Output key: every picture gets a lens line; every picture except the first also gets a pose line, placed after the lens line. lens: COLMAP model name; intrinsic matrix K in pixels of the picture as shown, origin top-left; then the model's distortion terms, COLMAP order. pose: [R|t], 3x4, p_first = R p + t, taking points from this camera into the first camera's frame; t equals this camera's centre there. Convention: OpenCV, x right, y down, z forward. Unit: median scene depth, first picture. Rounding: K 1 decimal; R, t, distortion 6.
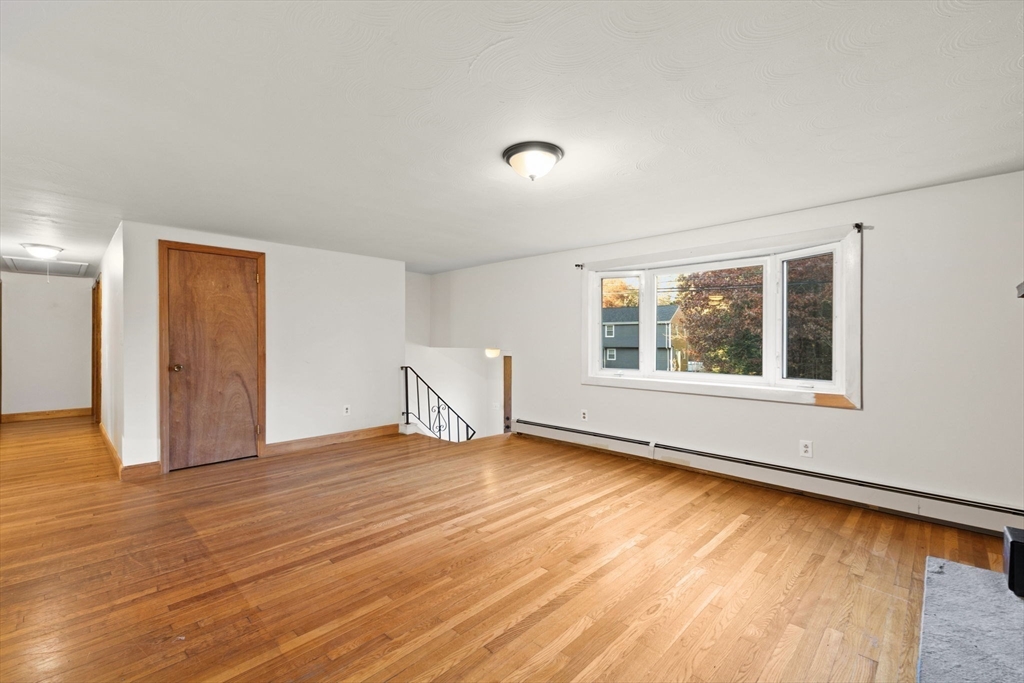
lens RADIAL K [[439.9, 0, 513.1], [0, 439.9, 343.3], [0, 0, 1]] dist [0.012040, -0.003760]
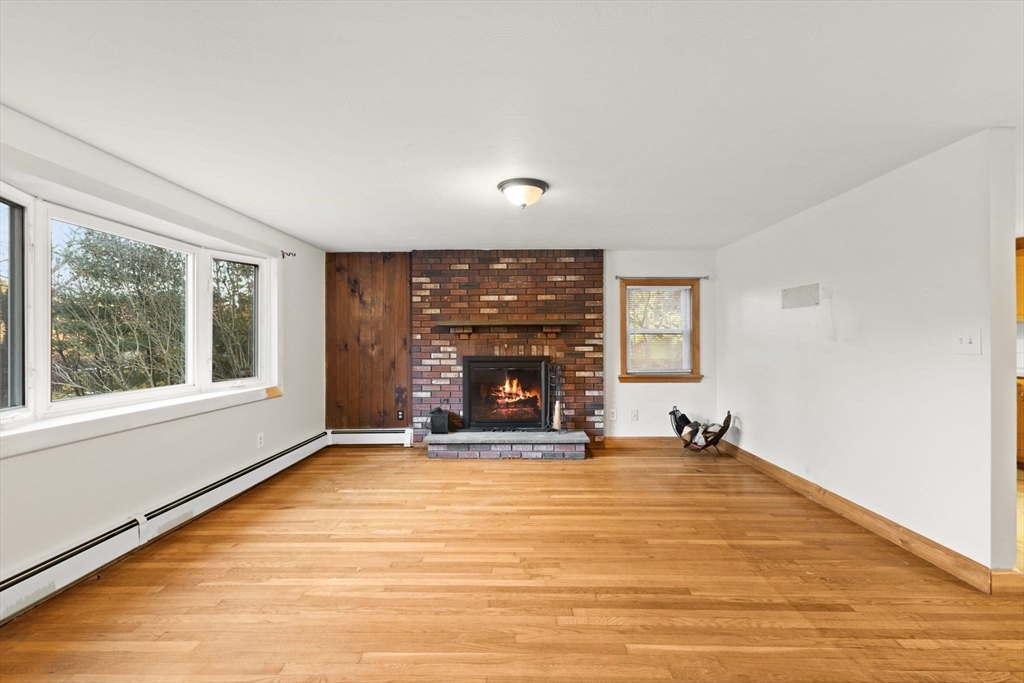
lens RADIAL K [[439.3, 0, 512.0], [0, 439.3, 341.5], [0, 0, 1]] dist [0.007134, -0.000301]
pose [[-0.686361, -0.000402, 0.727261, -0.635897], [0.006979, 0.999950, 0.007139, -0.012647], [-0.727227, 0.009976, -0.686324, 1.460290]]
